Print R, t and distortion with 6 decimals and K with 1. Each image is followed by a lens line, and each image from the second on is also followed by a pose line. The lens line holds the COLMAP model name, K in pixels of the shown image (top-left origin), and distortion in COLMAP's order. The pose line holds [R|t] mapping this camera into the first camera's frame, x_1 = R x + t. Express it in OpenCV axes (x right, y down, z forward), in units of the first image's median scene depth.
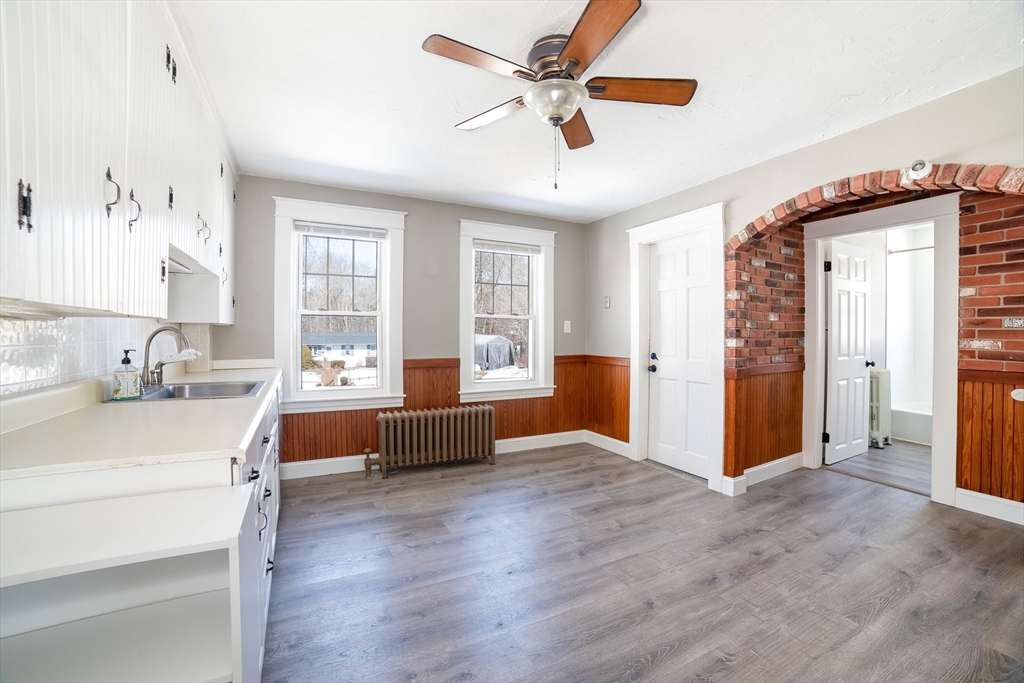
lens RADIAL K [[417.4, 0, 508.5], [0, 417.4, 336.1], [0, 0, 1]] dist [-0.029820, 0.000236]
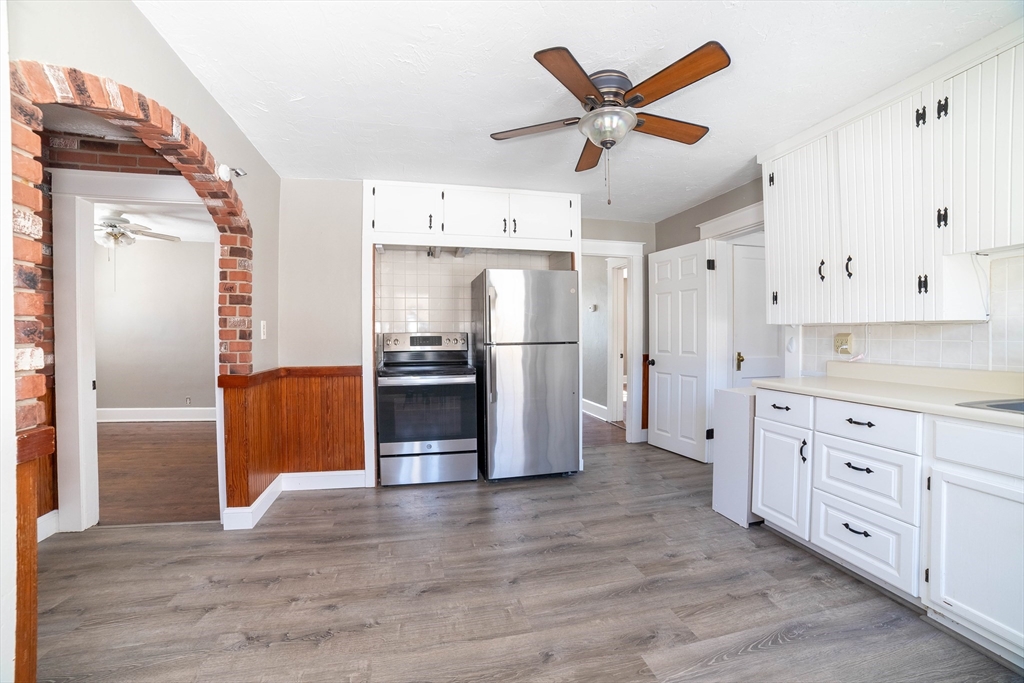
lens RADIAL K [[417.4, 0, 514.3], [0, 417.4, 338.2], [0, 0, 1]] dist [-0.029820, 0.000236]
pose [[-0.972817, -0.009583, 0.231377, 0.082978], [-0.004119, 0.999701, 0.024088, -0.013428], [-0.231538, 0.022481, -0.972566, 1.766299]]
